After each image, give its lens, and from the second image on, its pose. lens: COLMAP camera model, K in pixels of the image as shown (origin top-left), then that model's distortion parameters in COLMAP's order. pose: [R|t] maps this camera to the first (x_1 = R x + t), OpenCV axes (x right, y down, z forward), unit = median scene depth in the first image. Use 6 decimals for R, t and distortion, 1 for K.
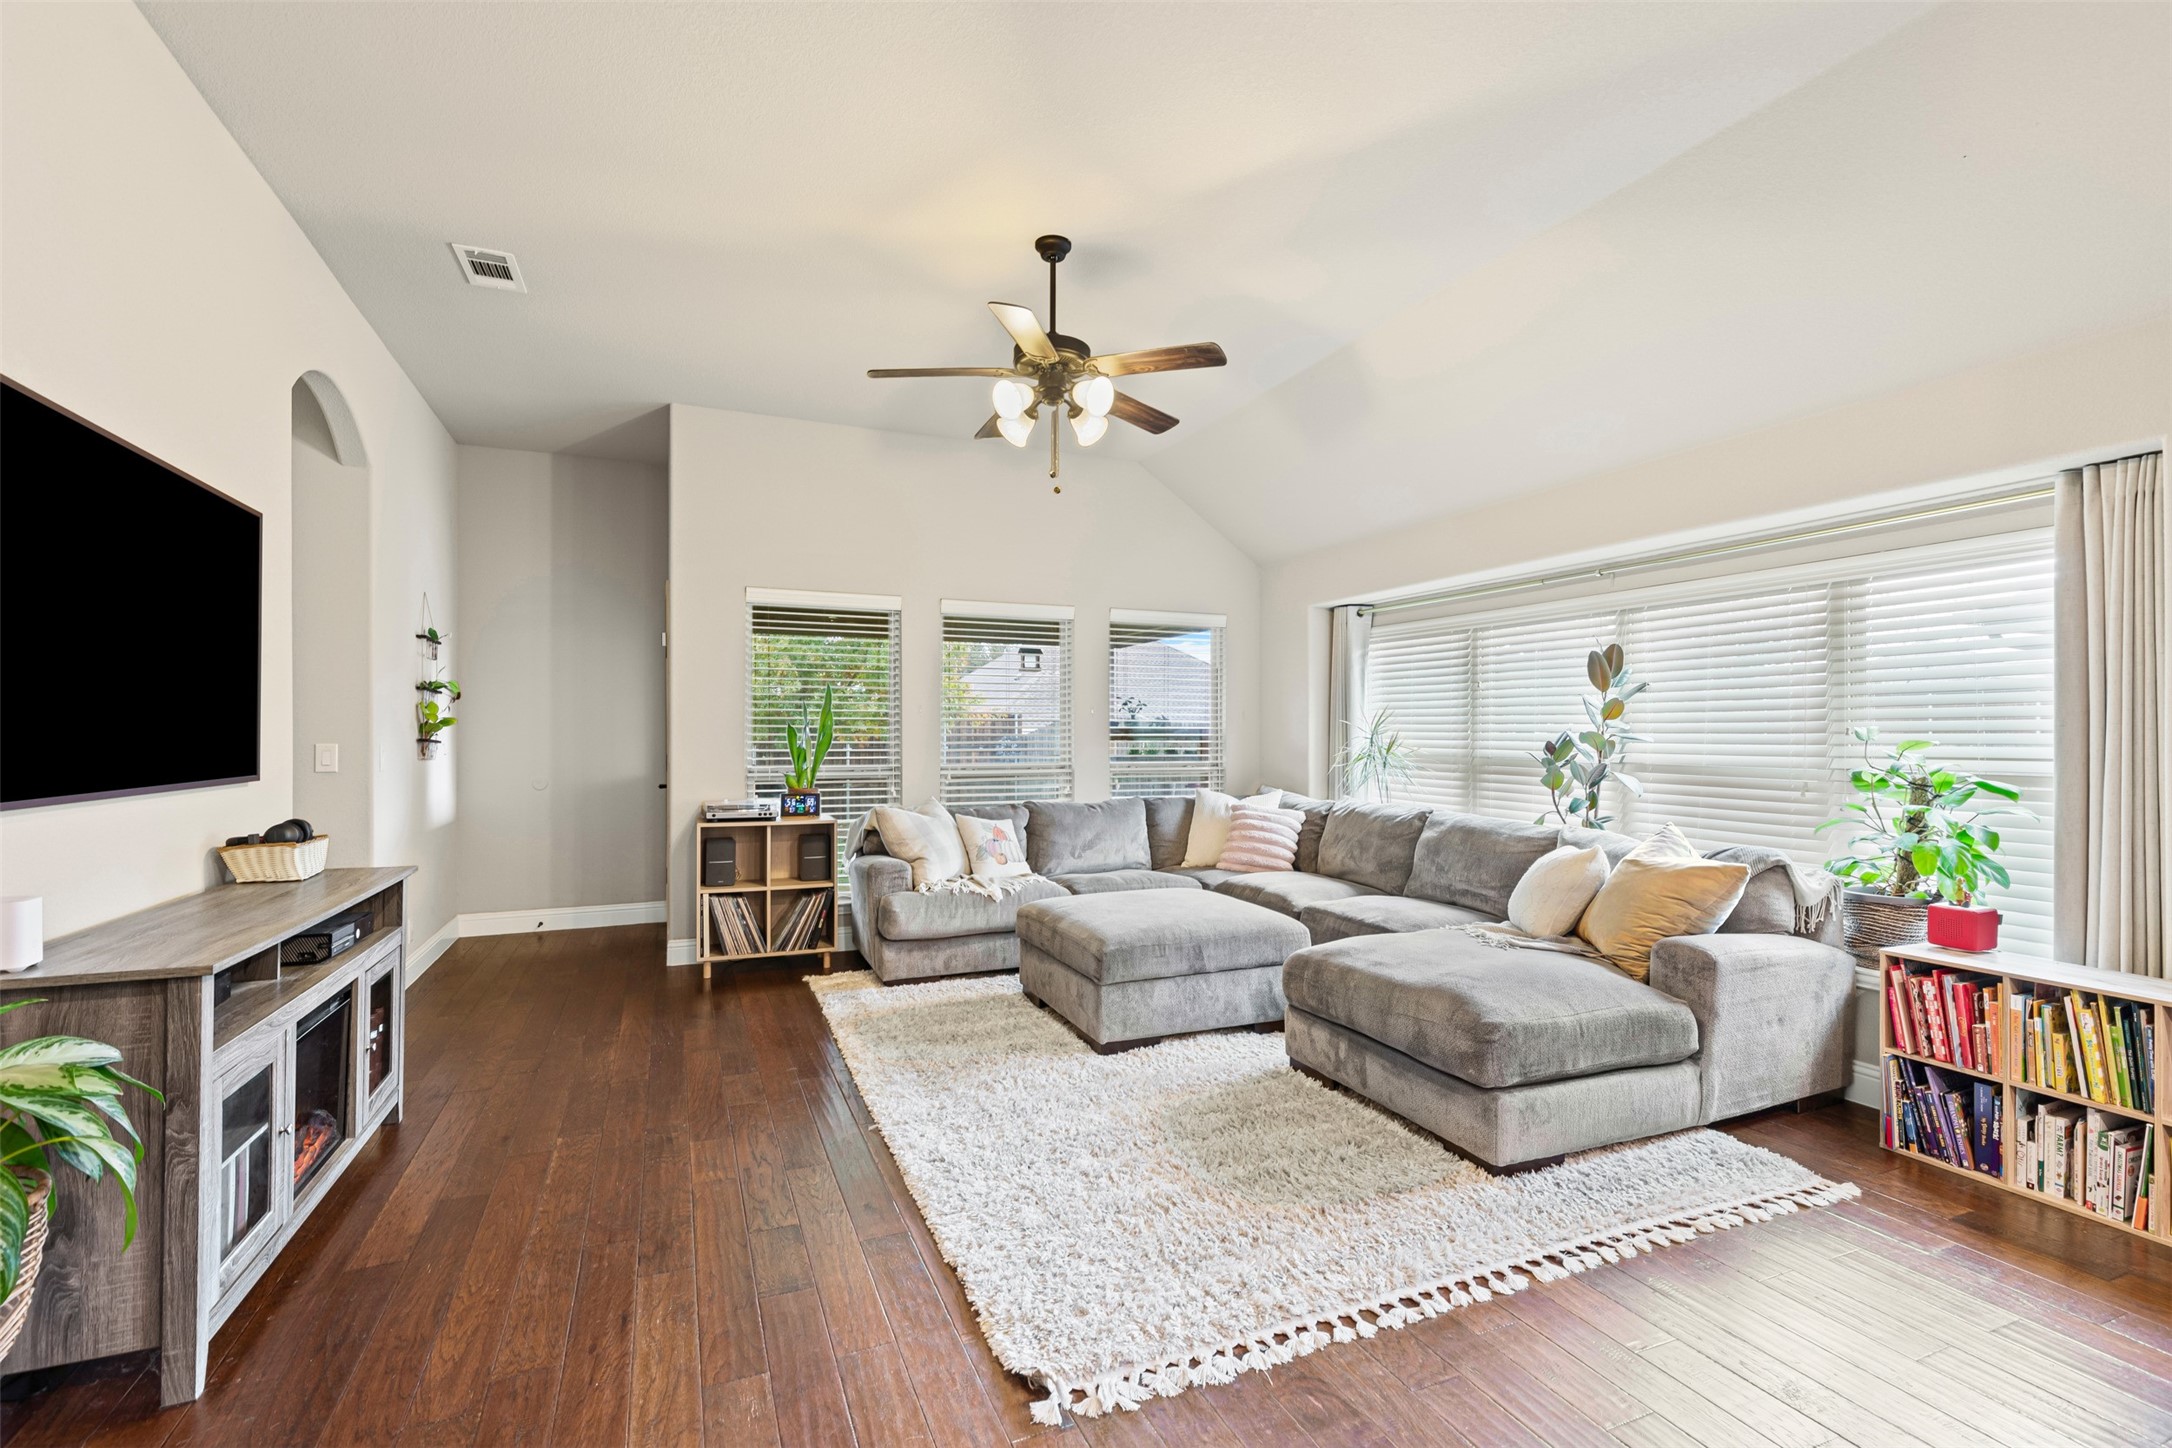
lens RADIAL K [[973.2, 0, 1086.2], [0, 973.2, 709.6], [0, 0, 1]] dist [0.010466, -0.001913]
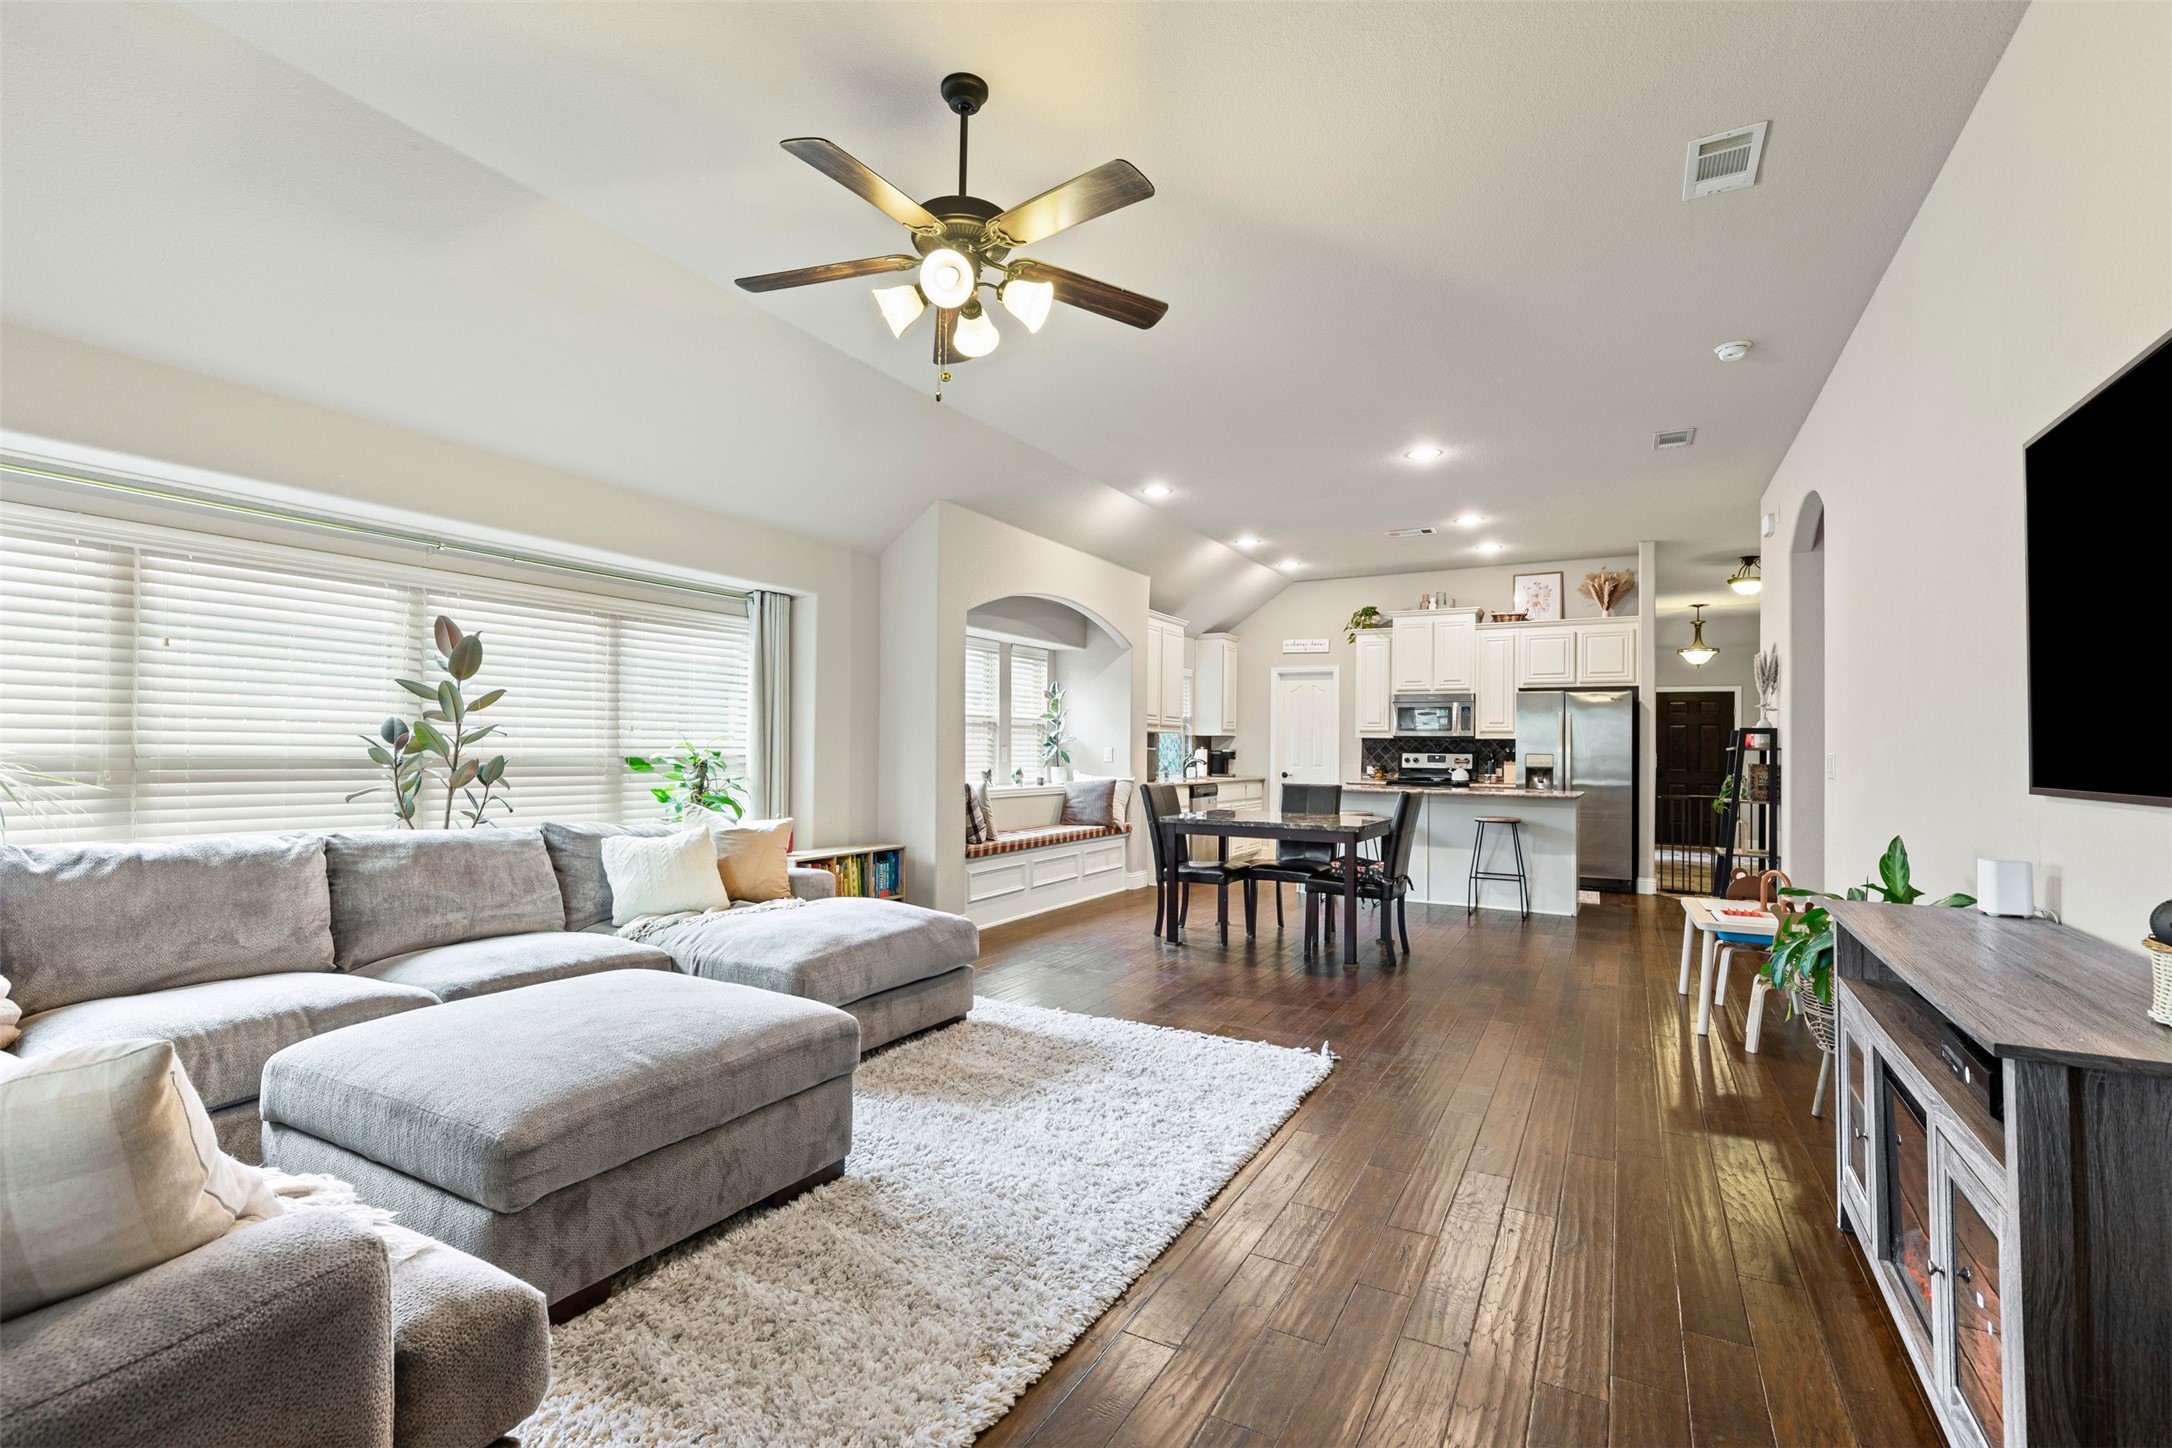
lens RADIAL K [[972.0, 0, 1083.4], [0, 972.0, 721.3], [0, 0, 1]] dist [0.008178, 0.000470]
pose [[-0.611919, 0.010286, 0.790854, -0.485337], [-0.035222, 0.998569, -0.040240, 0.031874], [-0.790136, -0.052479, -0.610681, 0.959842]]
